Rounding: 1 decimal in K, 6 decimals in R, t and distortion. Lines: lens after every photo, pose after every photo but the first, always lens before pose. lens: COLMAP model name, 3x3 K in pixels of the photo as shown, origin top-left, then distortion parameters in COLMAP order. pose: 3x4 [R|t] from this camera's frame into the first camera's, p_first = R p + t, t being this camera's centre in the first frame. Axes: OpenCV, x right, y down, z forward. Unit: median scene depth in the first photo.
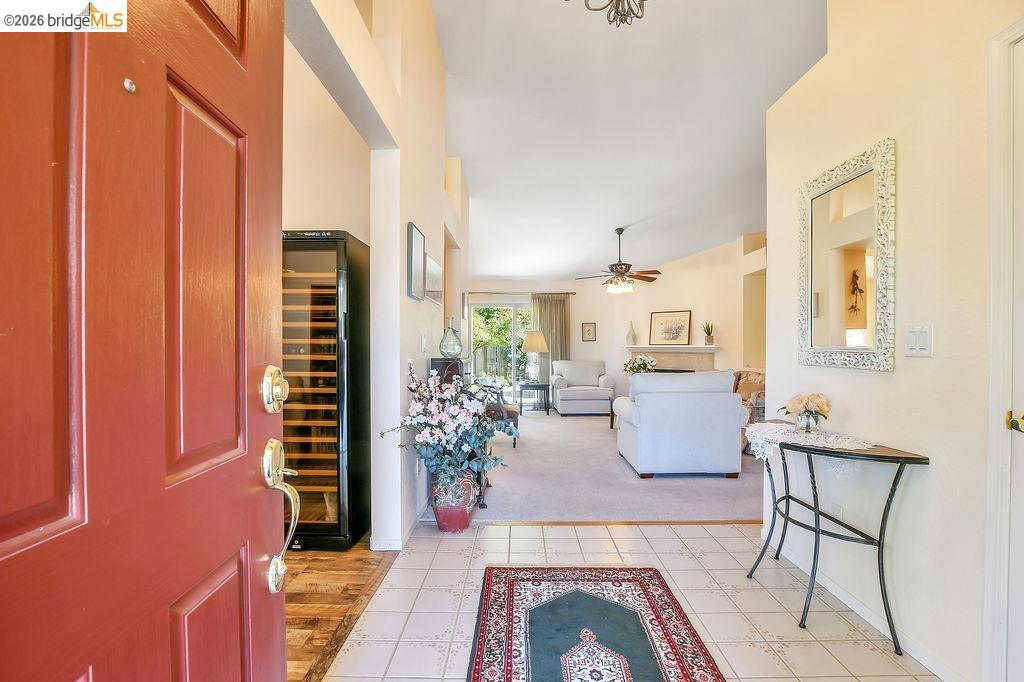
lens RADIAL K [[469.3, 0, 512.6], [0, 469.3, 346.8], [0, 0, 1]] dist [-0.024929, 0.001075]
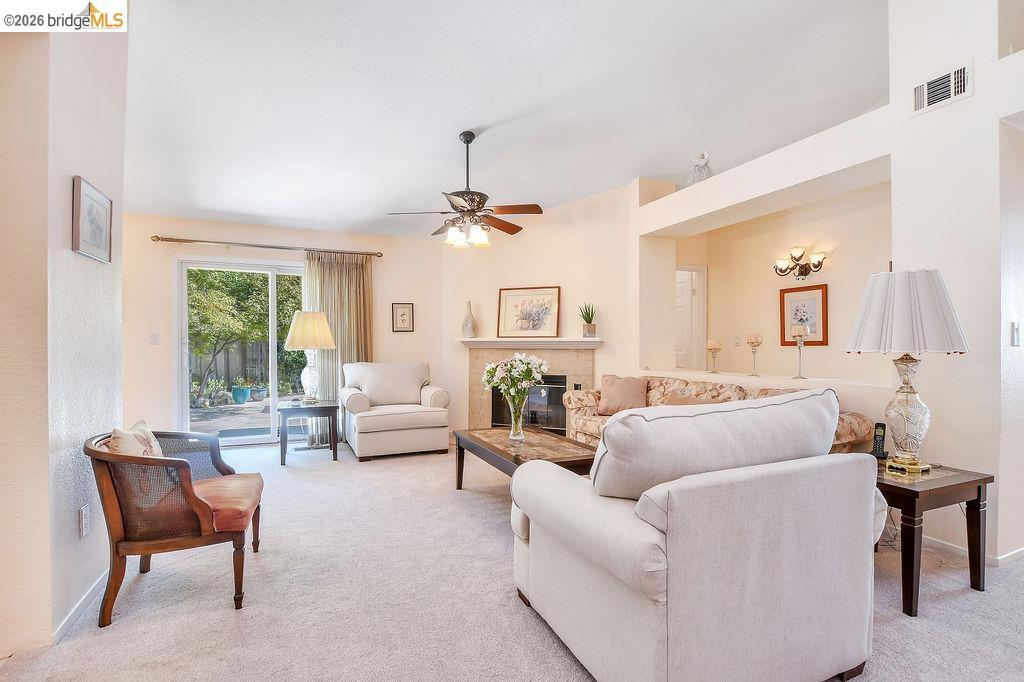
lens RADIAL K [[469.3, 0, 508.1], [0, 469.3, 343.5], [0, 0, 1]] dist [-0.024929, 0.001075]
pose [[0.909229, -0.000770, 0.416297, 0.029613], [0.001143, 0.999999, -0.000649, 0.004902], [-0.416296, 0.001066, 0.909229, 0.391031]]
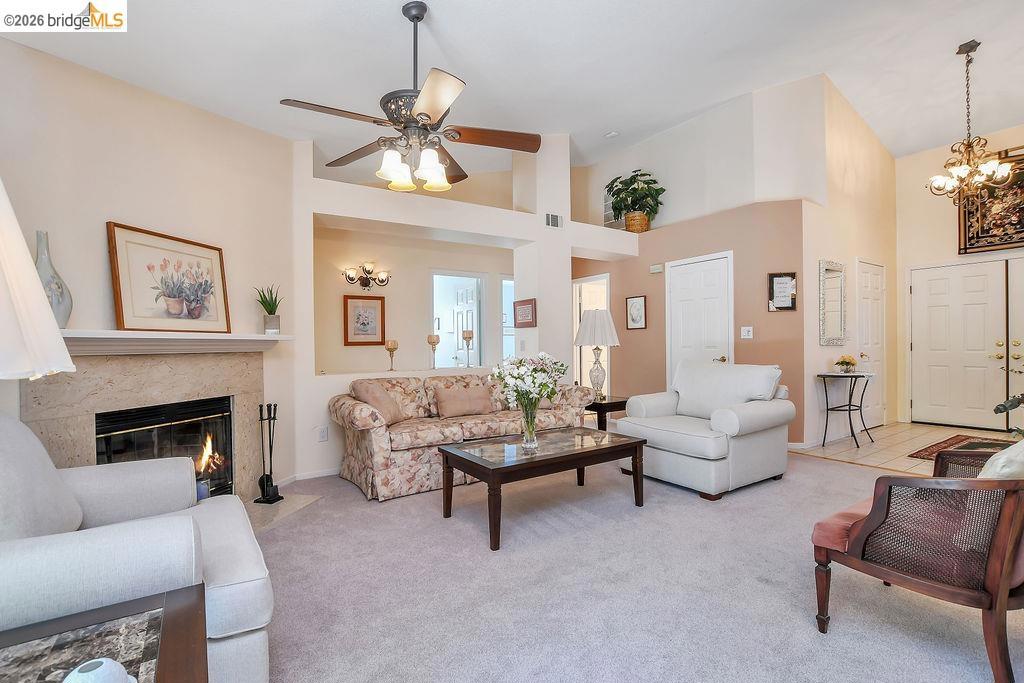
lens RADIAL K [[466.4, 0, 521.4], [0, 466.4, 344.4], [0, 0, 1]] dist [-0.039829, 0.006513]
pose [[-0.574470, 0.001249, 0.818525, -0.087660], [0.007233, 0.999968, 0.003550, 0.005456], [-0.818494, 0.007960, -0.574461, 0.954601]]
